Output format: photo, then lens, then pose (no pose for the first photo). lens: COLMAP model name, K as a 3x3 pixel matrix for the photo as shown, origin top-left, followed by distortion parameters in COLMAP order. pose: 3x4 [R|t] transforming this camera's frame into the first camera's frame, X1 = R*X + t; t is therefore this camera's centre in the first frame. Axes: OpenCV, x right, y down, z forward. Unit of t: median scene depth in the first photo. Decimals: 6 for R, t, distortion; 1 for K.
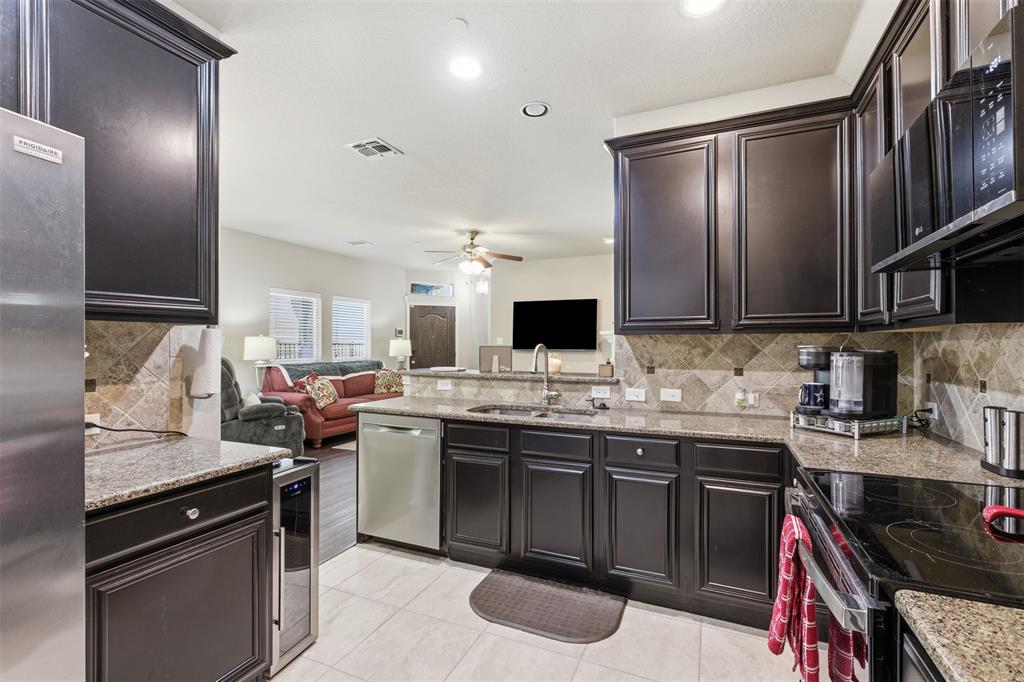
lens RADIAL K [[459.1, 0, 507.6], [0, 459.1, 348.9], [0, 0, 1]] dist [-0.001985, -0.000400]
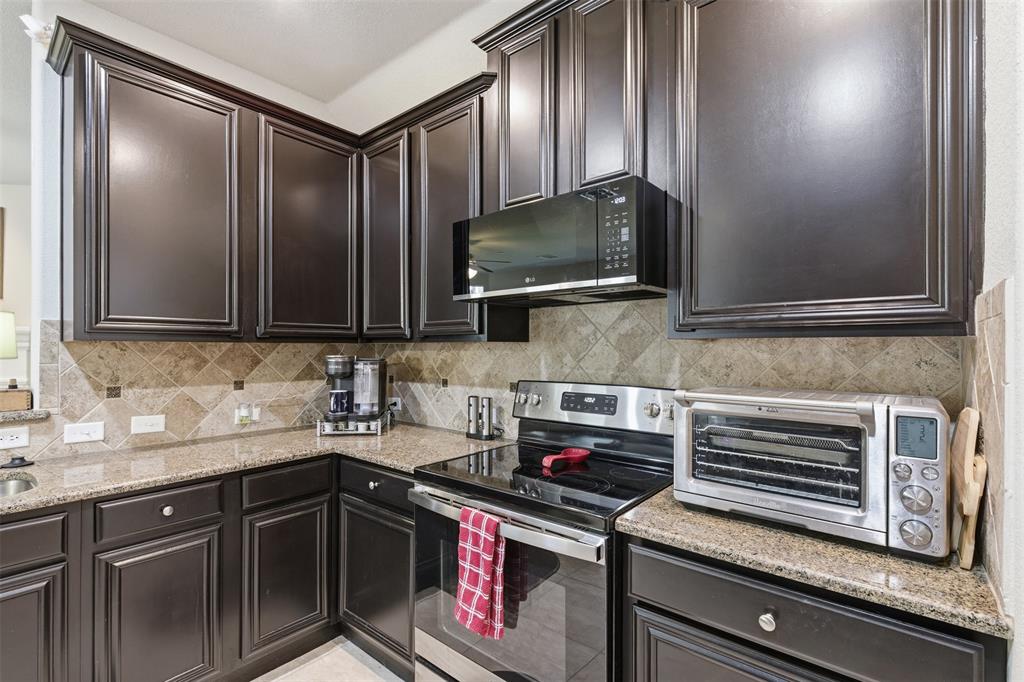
lens RADIAL K [[467.7, 0, 511.8], [0, 467.7, 350.2], [0, 0, 1]] dist [-0.000759, -0.000067]
pose [[0.261121, -0.003495, 0.965300, -0.269333], [0.006811, 0.999975, 0.001778, -0.018159], [-0.965282, 0.006110, 0.261139, 0.322902]]
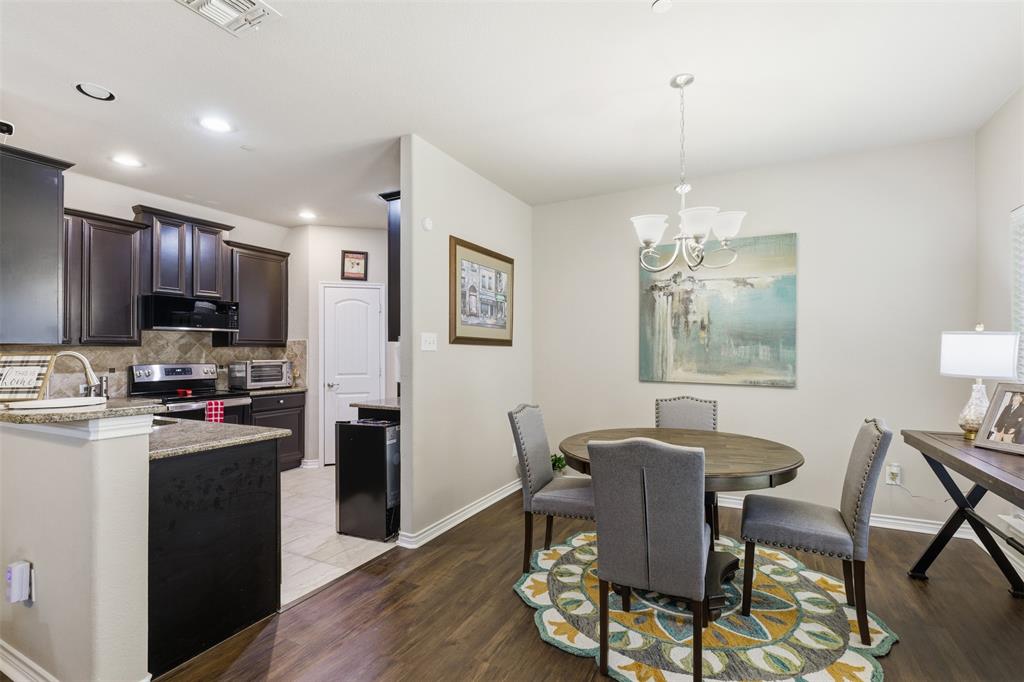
lens RADIAL K [[464.2, 0, 510.5], [0, 464.2, 345.5], [0, 0, 1]] dist [-0.001055, 0.000075]
pose [[-0.998304, 0.004676, 0.058033, -1.043845], [0.004369, 0.999976, -0.005417, -0.020386], [-0.058057, -0.005154, -0.998300, 2.428929]]
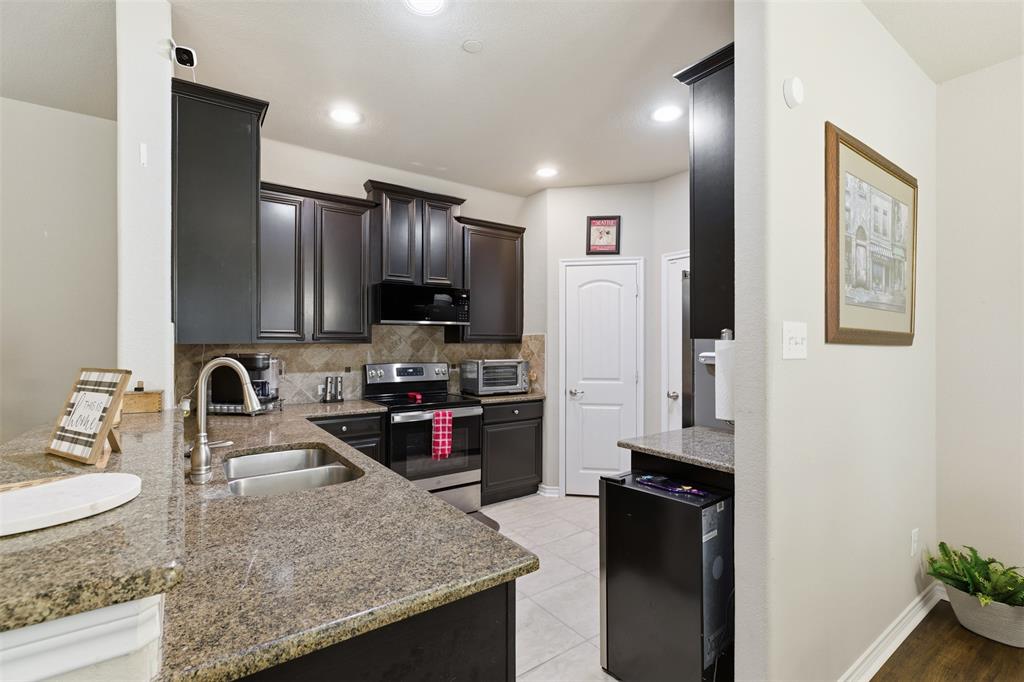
lens RADIAL K [[464.2, 0, 510.5], [0, 464.2, 345.5], [0, 0, 1]] dist [-0.001055, 0.000075]
pose [[-0.863579, -0.003313, 0.504203, -0.681047], [0.002283, 0.999942, 0.010481, -0.042103], [-0.504209, 0.010202, -0.863521, 1.792086]]
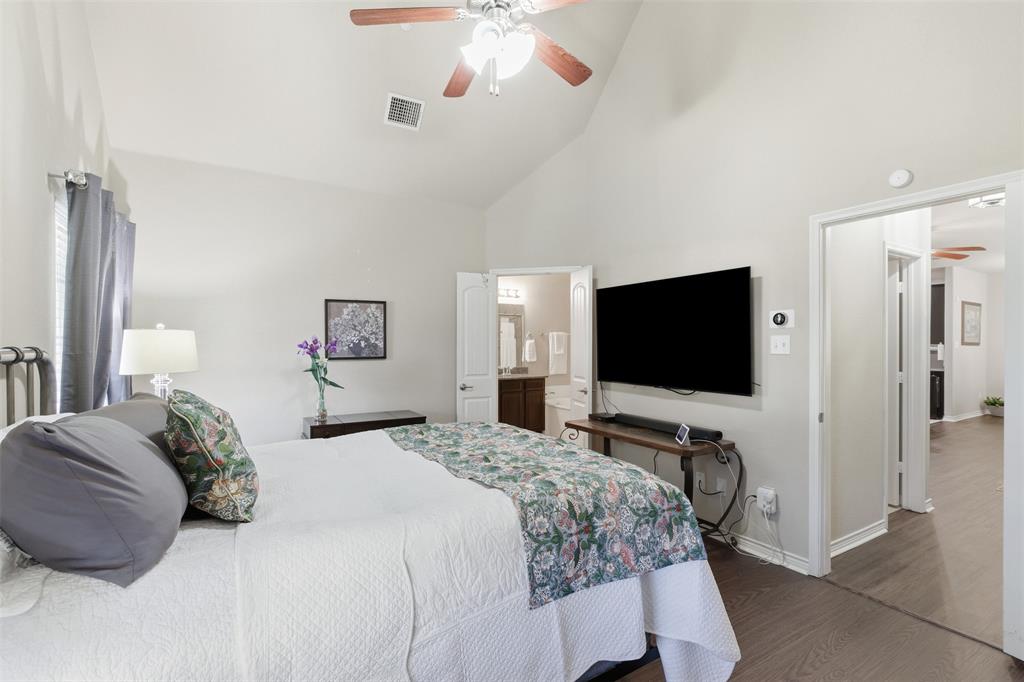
lens RADIAL K [[464.2, 0, 510.5], [0, 464.2, 345.5], [0, 0, 1]] dist [-0.001055, 0.000075]
pose [[-0.823755, -0.004209, 0.566931, 0.163004], [0.001966, 0.999945, 0.010281, -0.080977], [-0.566943, 0.009583, -0.823701, 6.197504]]
